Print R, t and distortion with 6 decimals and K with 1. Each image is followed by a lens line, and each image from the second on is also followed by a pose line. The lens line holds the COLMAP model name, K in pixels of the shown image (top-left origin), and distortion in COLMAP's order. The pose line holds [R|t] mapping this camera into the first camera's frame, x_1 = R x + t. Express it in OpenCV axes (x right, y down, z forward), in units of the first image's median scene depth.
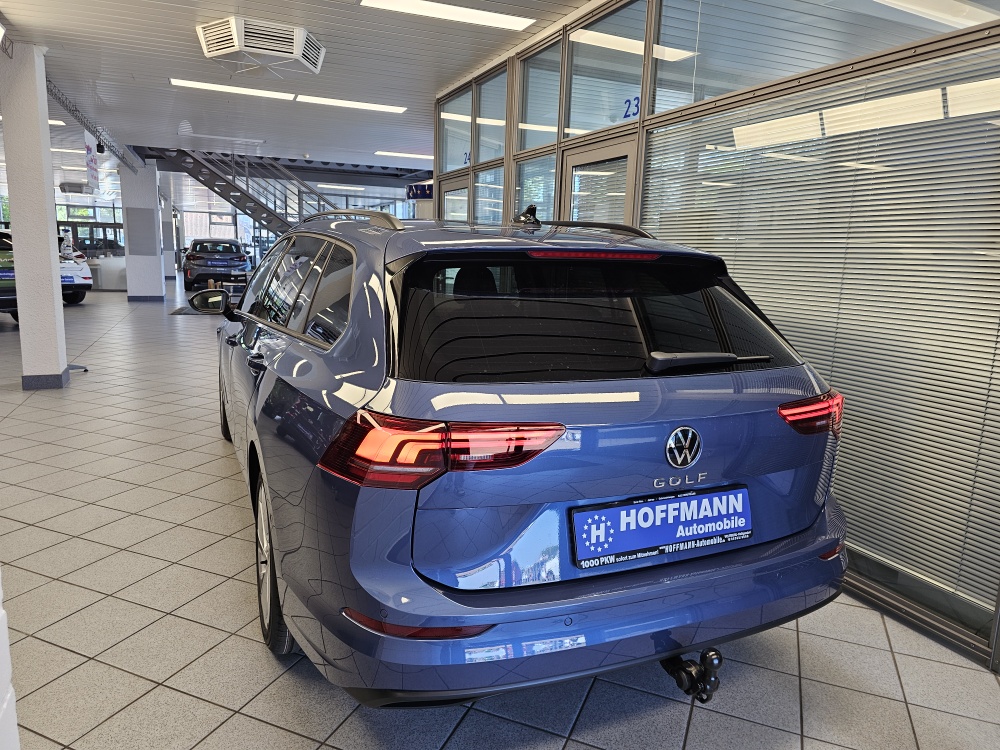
lens RADIAL K [[676.6, 0, 500.0], [0, 676.6, 375.0], [0, 0, 1]] dist [0.022182, -0.000173]
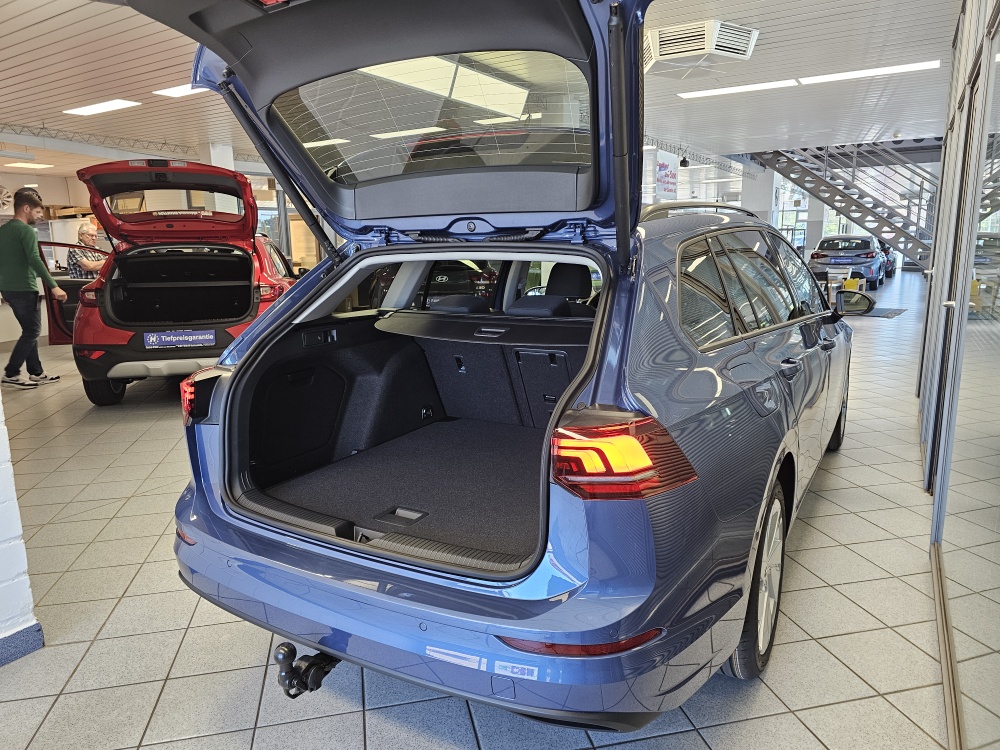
lens RADIAL K [[682.6, 0, 512.4], [0, 682.6, 373.0], [0, 0, 1]] dist [0.075925, -0.100421]
pose [[0.585489, 0.108290, -0.803415, 0.161267], [-0.110646, 0.992438, 0.053135, -0.012236], [0.803094, 0.057785, 0.593044, 0.088188]]
